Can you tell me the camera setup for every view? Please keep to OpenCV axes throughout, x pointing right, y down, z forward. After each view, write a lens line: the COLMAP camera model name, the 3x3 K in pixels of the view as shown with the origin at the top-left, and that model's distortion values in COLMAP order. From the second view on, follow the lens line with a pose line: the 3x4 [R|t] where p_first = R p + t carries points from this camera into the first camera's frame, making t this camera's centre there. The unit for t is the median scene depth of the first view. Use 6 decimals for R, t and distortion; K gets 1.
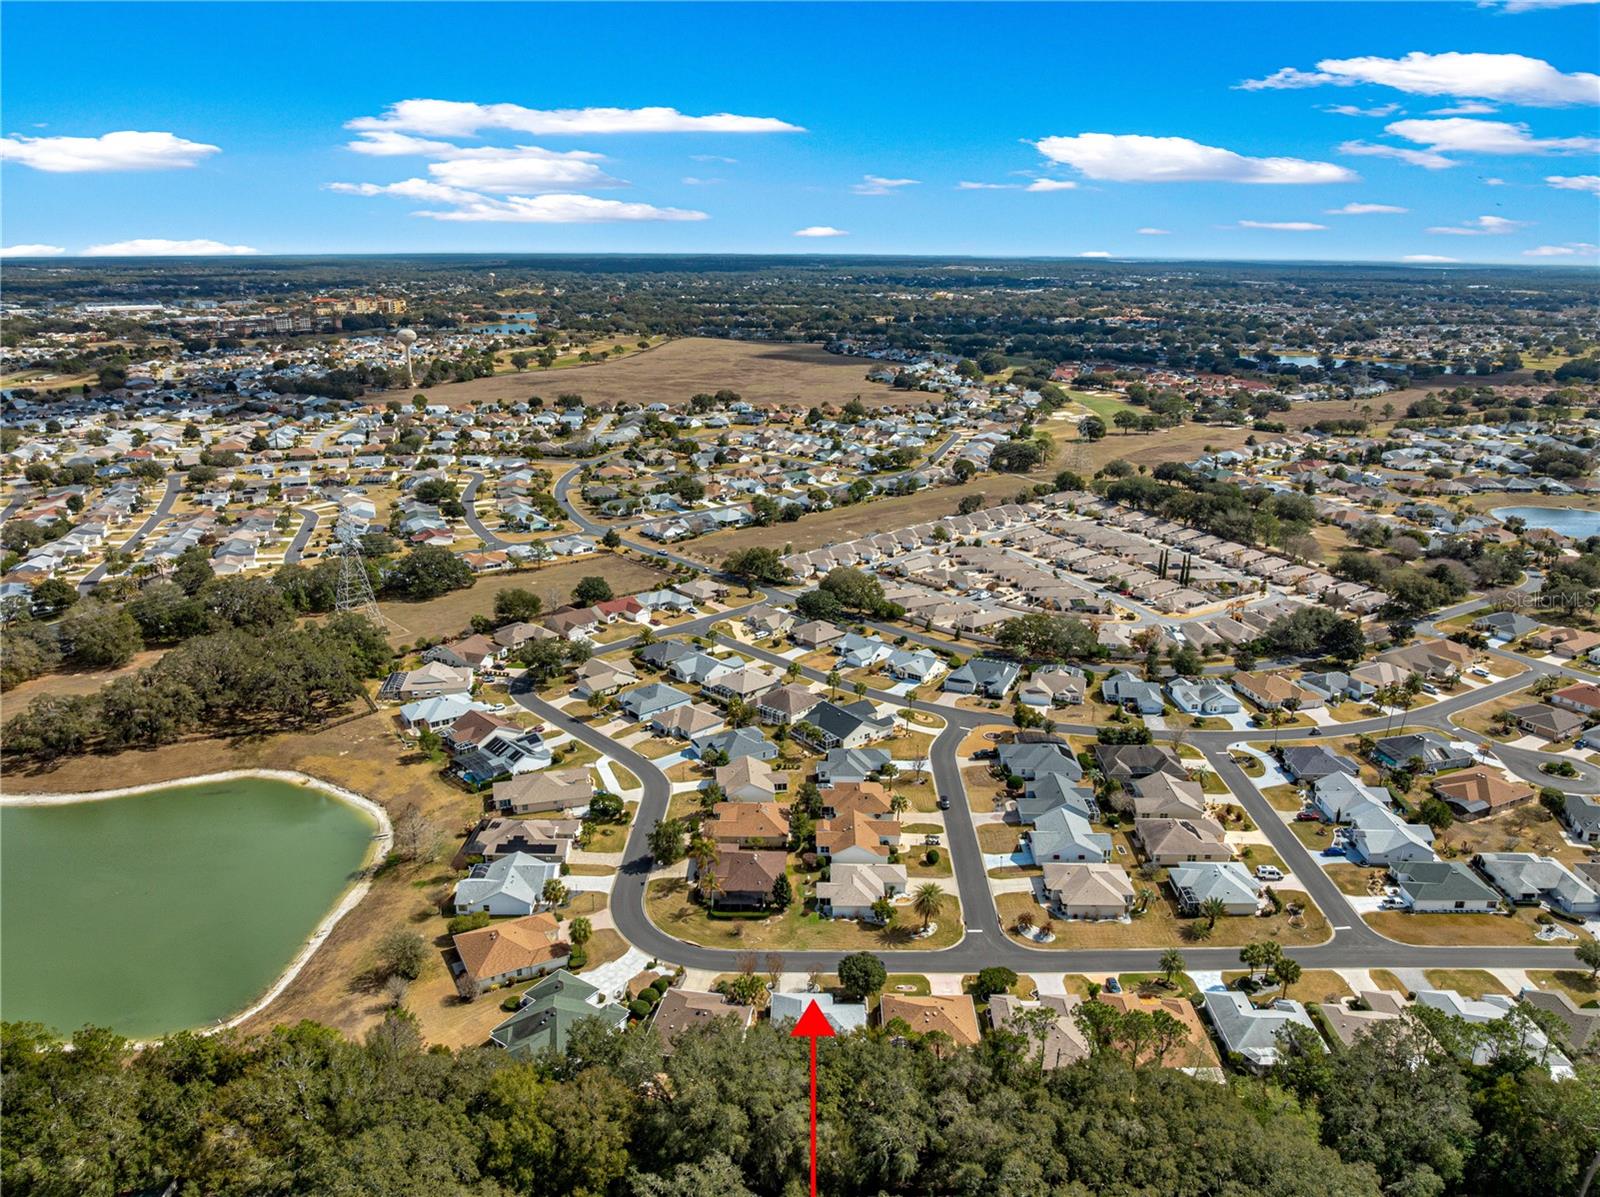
lens RADIAL K [[1096.9, 0, 800.0], [0, 1096.9, 598.5], [0, 0, 1]] dist [-0.028621, -0.001127]
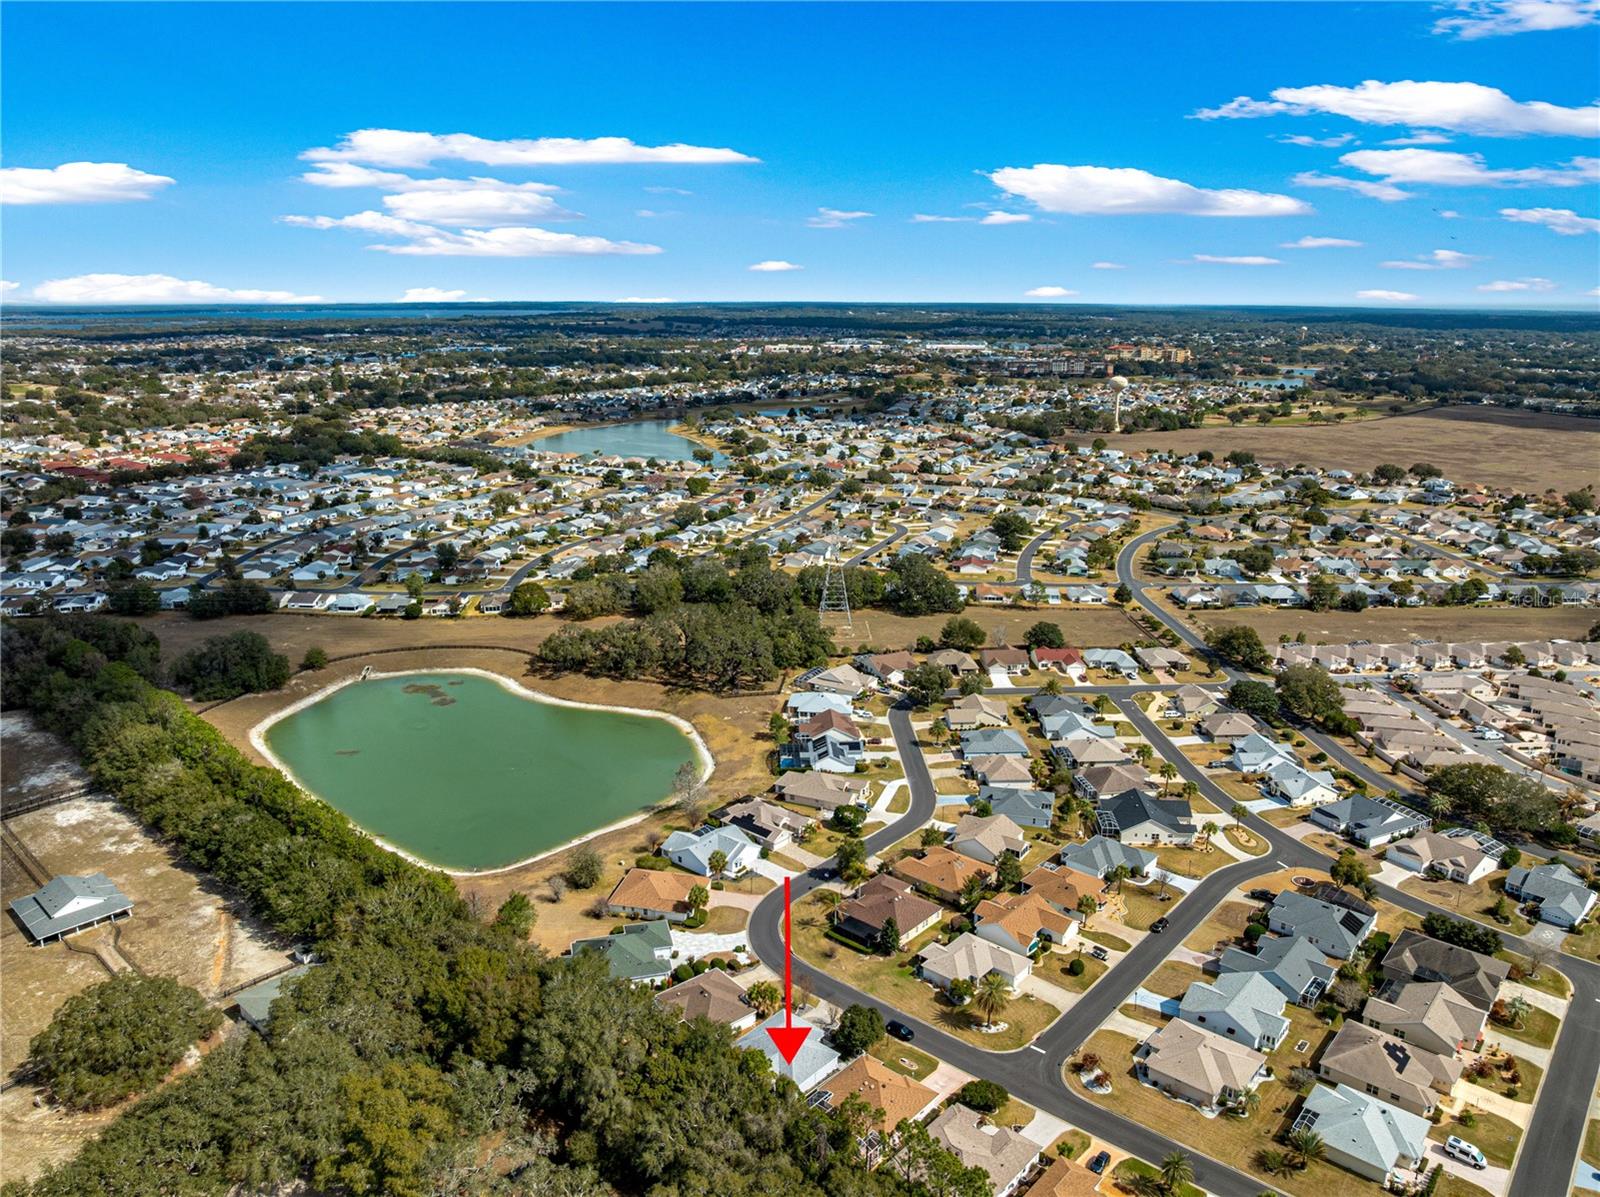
lens RADIAL K [[1096.9, 0, 800.0], [0, 1096.9, 598.5], [0, 0, 1]] dist [-0.028621, -0.001127]
pose [[0.771259, 0.169177, -0.613627, 0.355130], [-0.195395, 0.980413, 0.024712, -0.031133], [0.605789, 0.100840, 0.789209, 0.096634]]
